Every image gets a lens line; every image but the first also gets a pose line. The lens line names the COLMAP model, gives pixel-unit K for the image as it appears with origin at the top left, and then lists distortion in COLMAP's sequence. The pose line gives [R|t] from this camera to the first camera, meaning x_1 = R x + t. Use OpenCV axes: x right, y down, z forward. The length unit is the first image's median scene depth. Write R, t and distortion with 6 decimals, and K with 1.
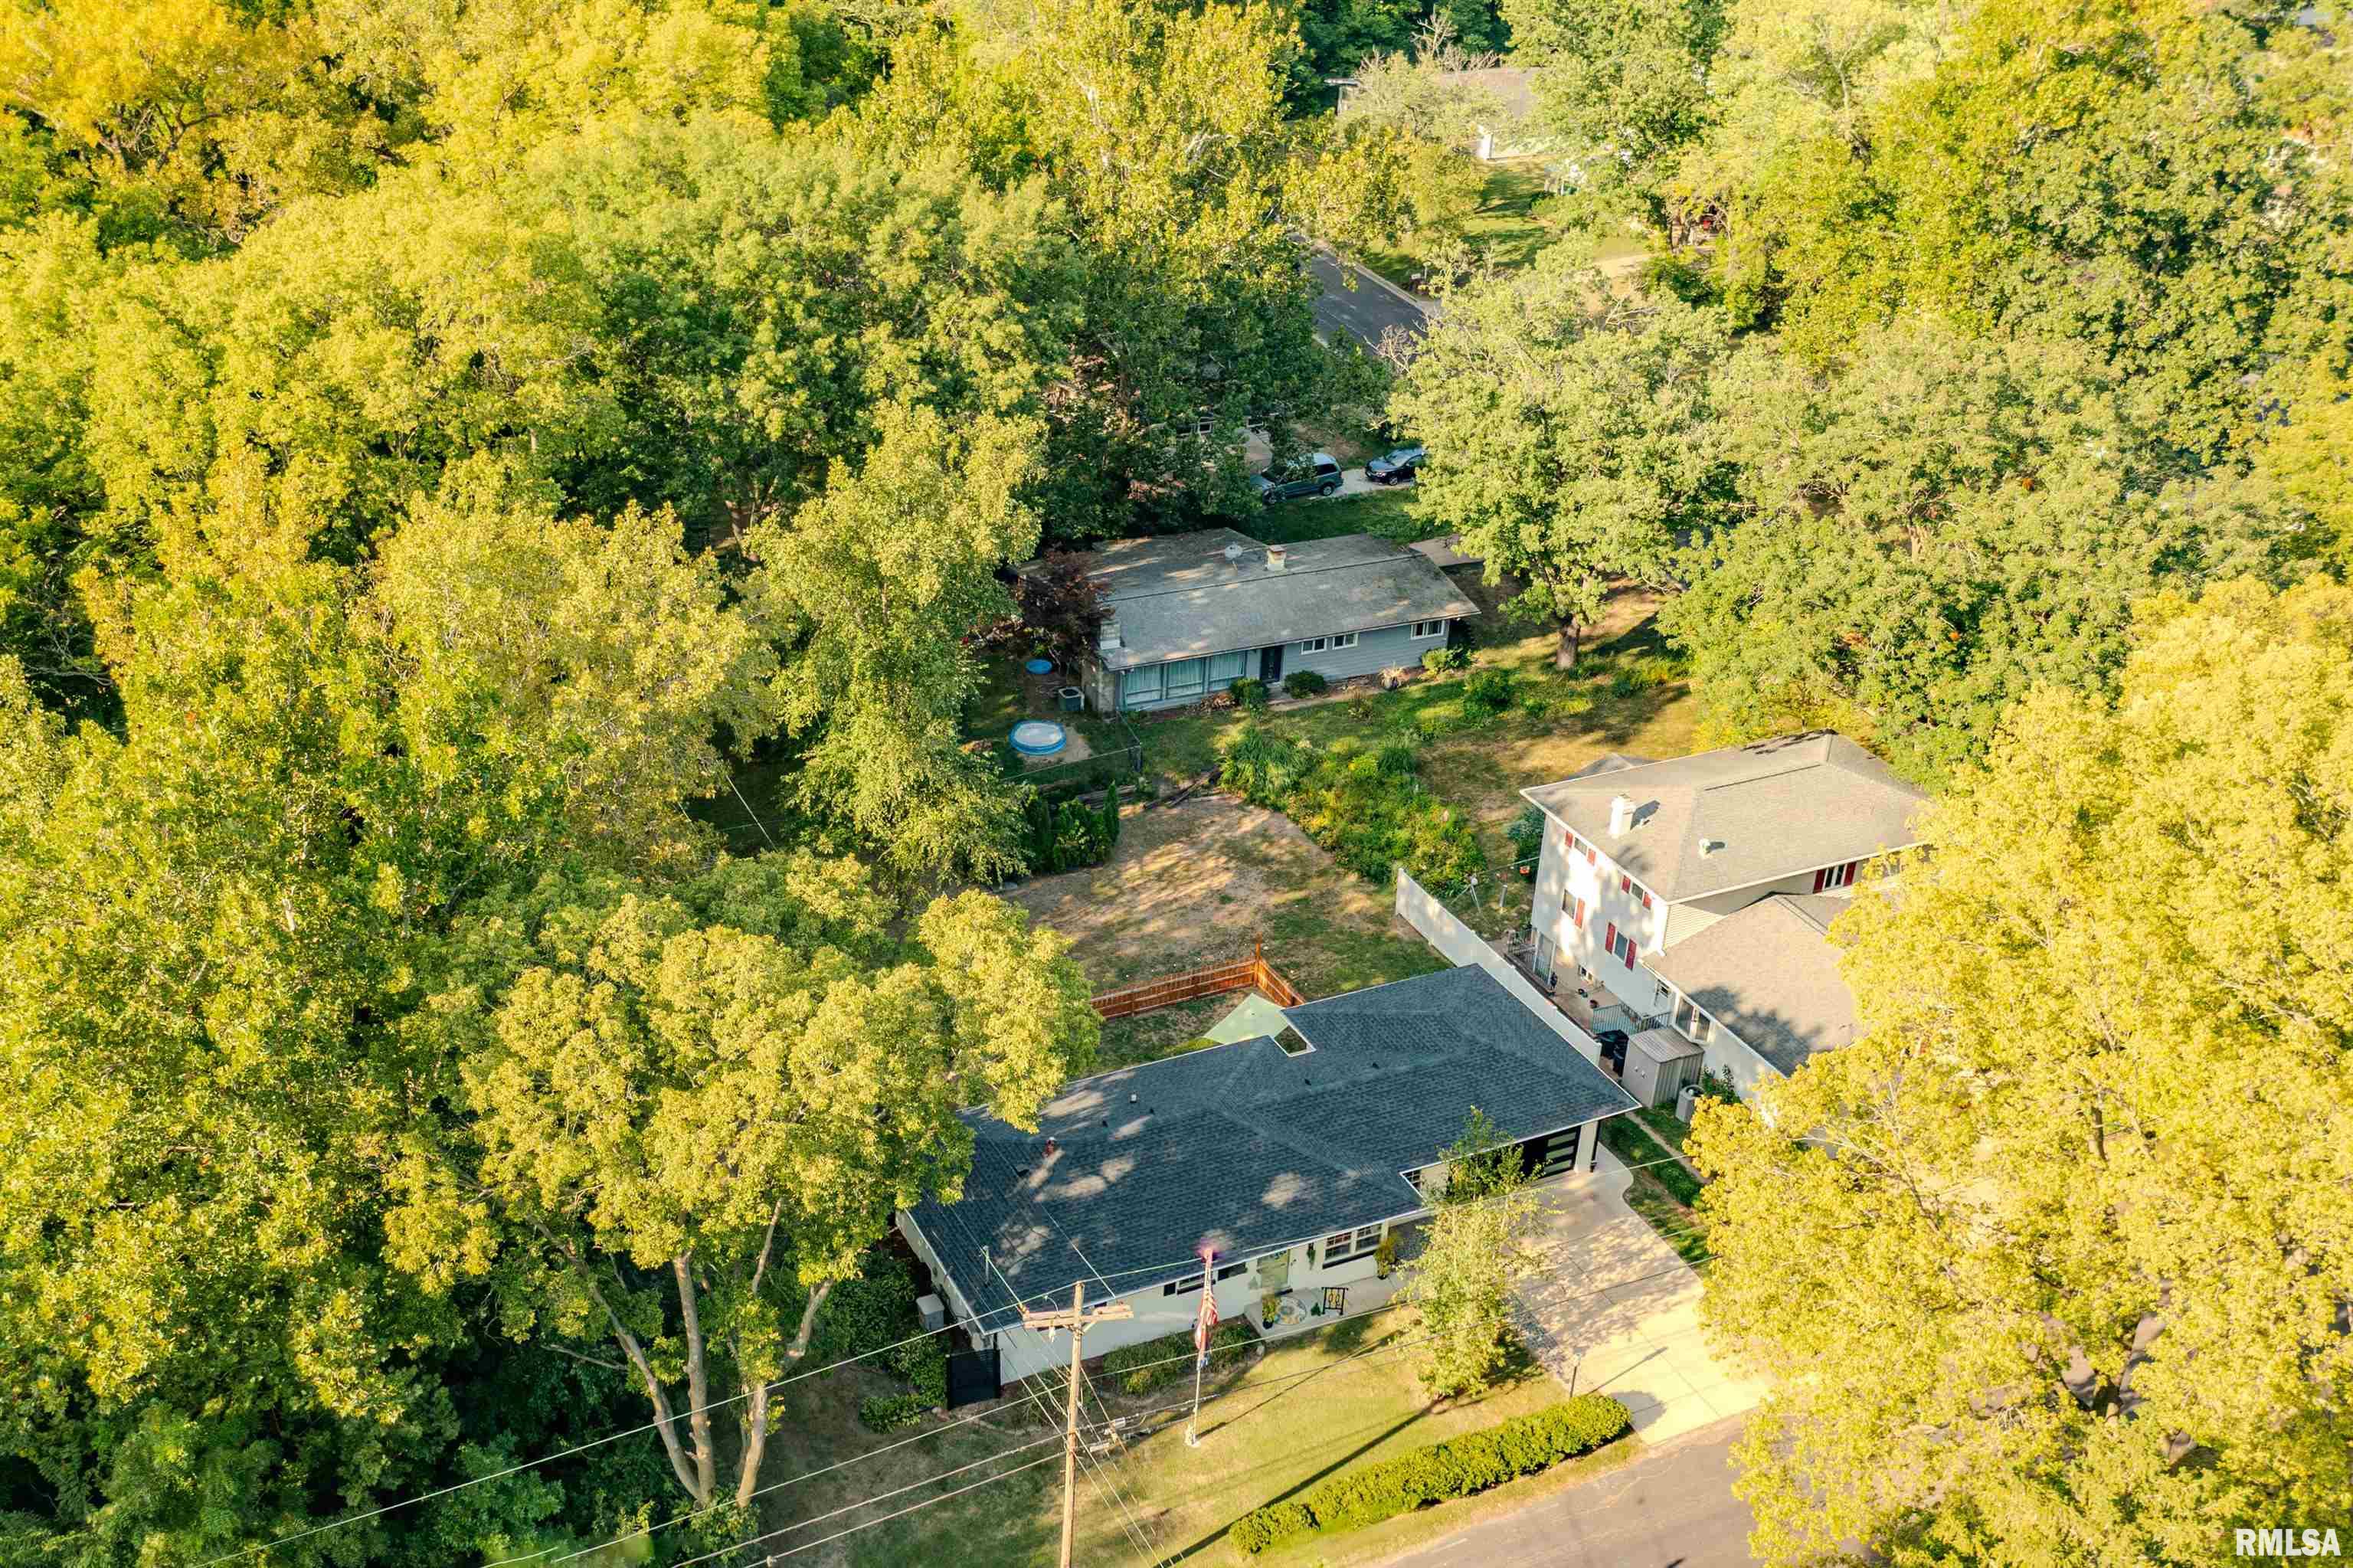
lens RADIAL K [[2488.1, 0, 1069.1], [0, 2488.1, 782.8], [0, 0, 1]] dist [-0.023275, 0.013832]
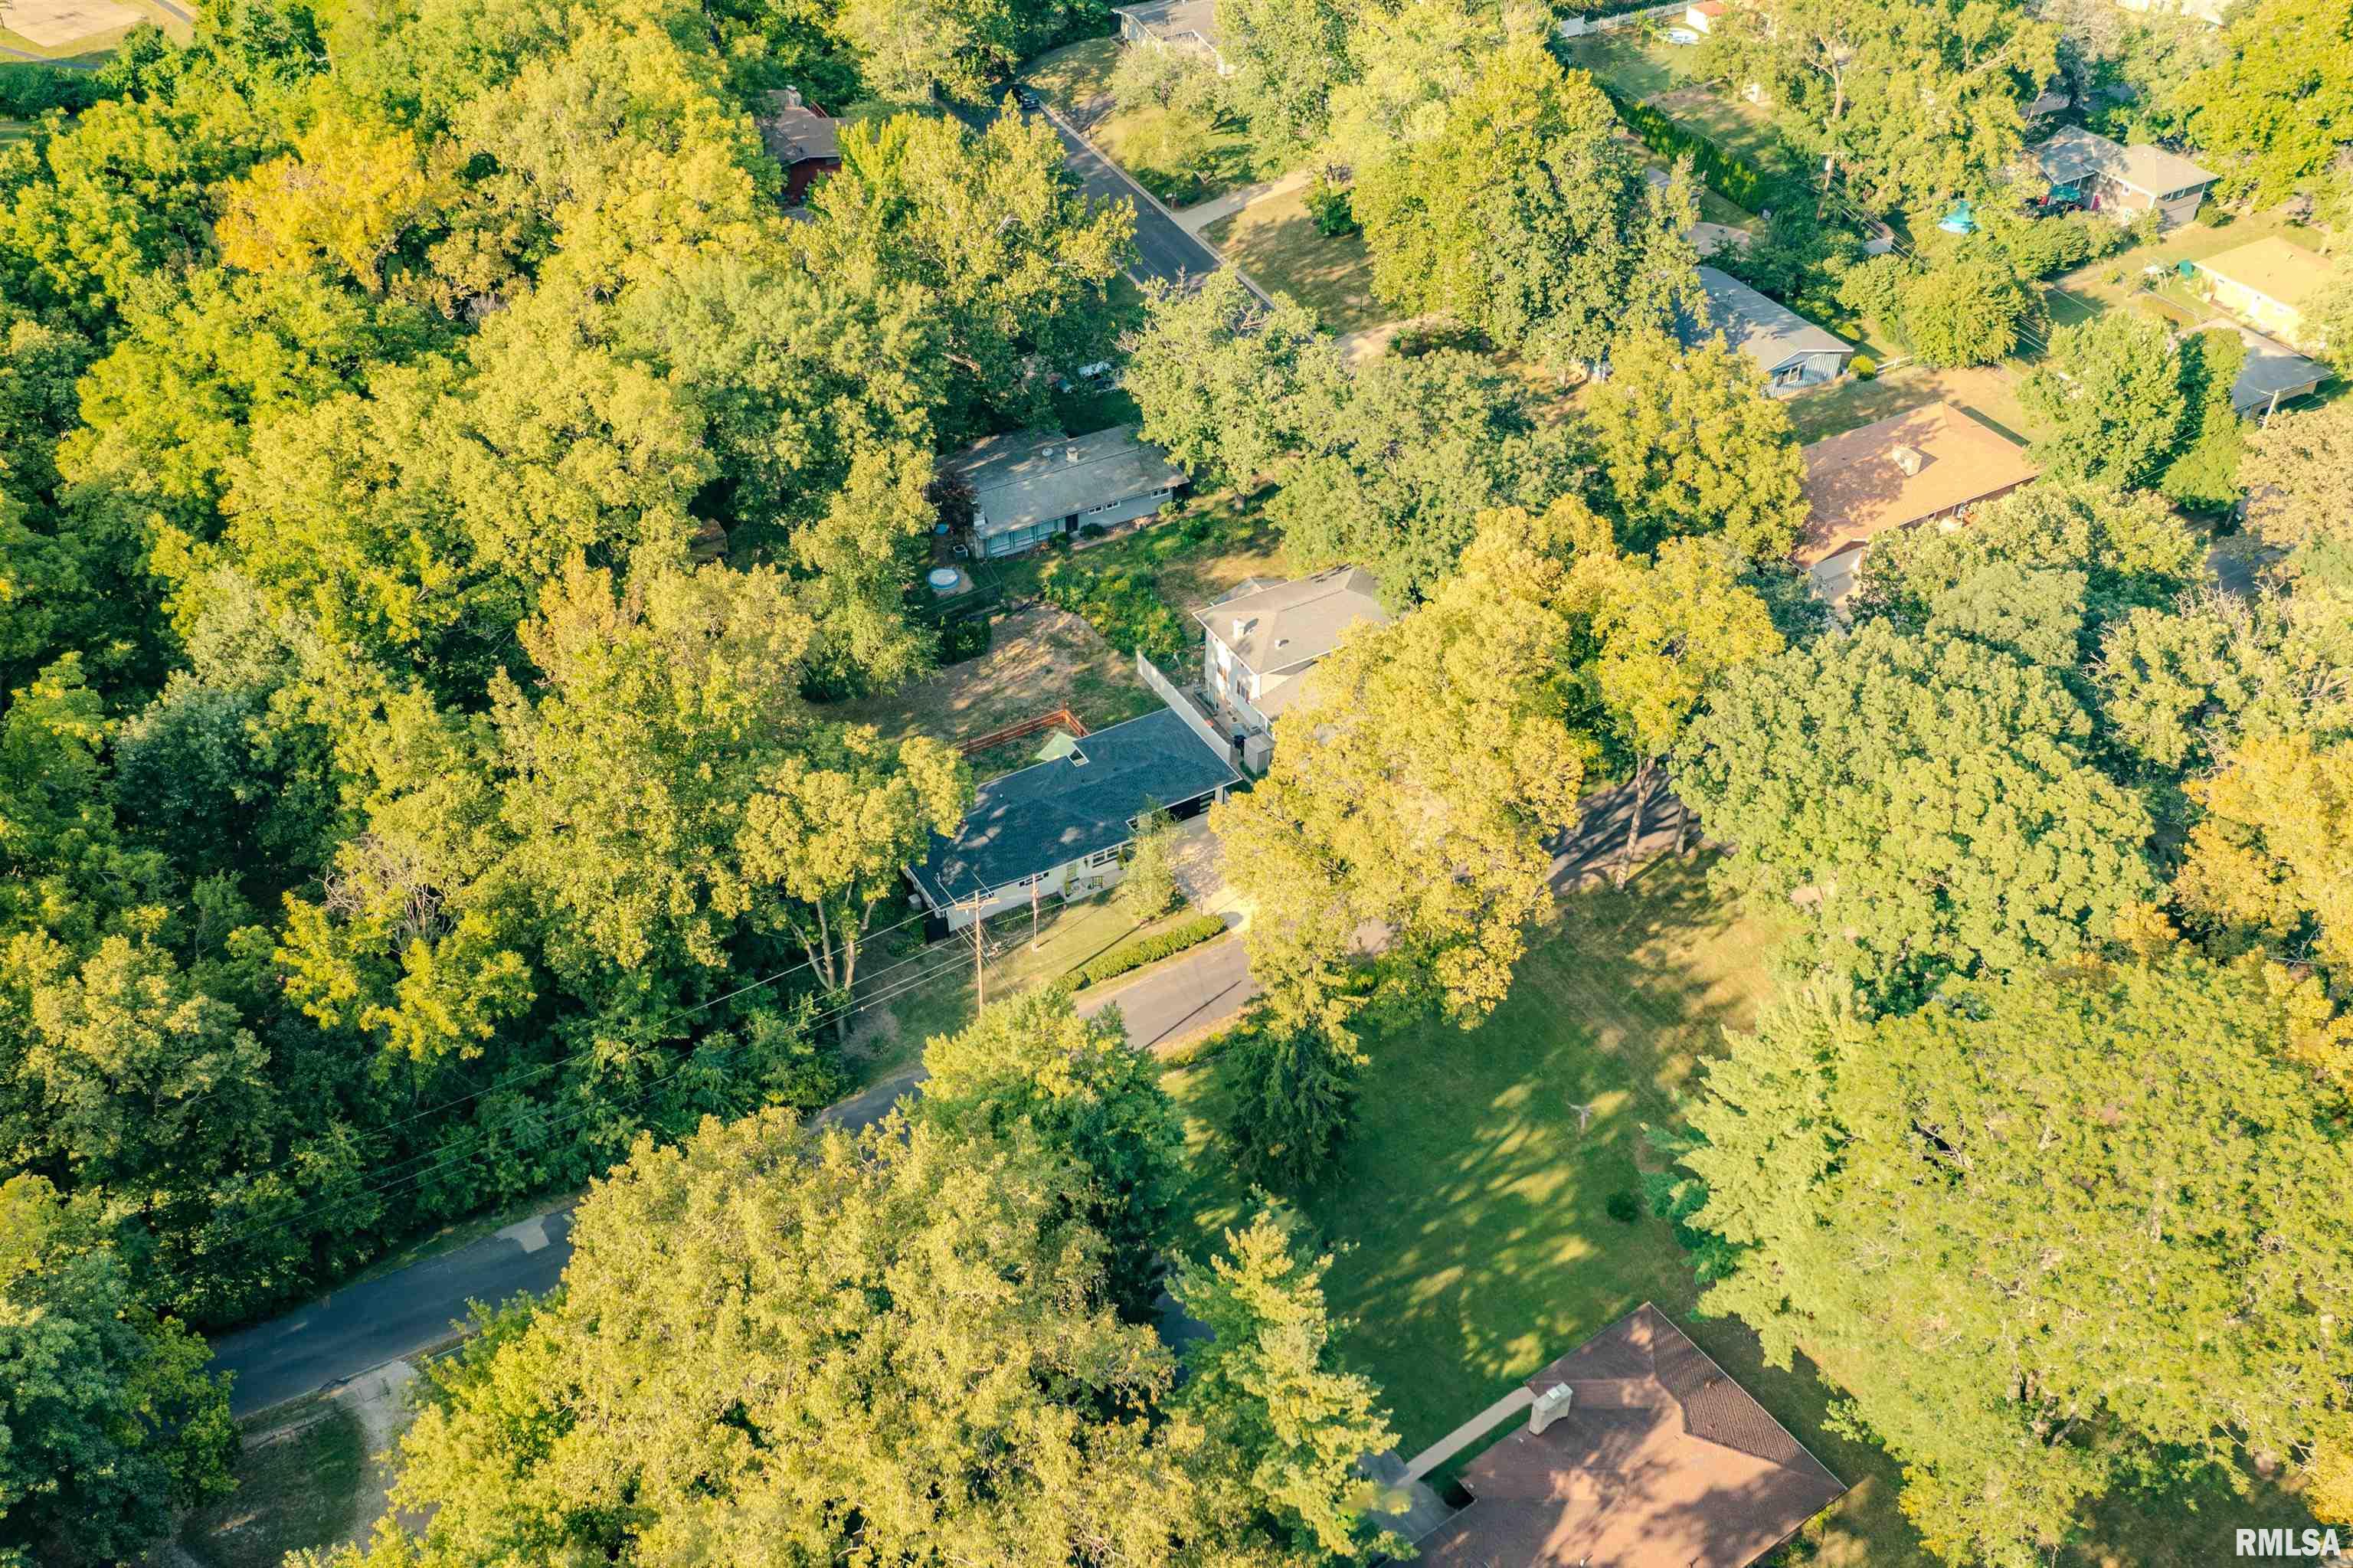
lens RADIAL K [[2340.5, 0, 1176.2], [0, 2340.5, 723.8], [0, 0, 1]] dist [0.058149, 0.005908]
pose [[0.994615, -0.074310, 0.072243, 0.030974], [0.061787, 0.984802, 0.162322, -0.222967], [-0.083207, -0.156984, 0.984090, -0.872598]]
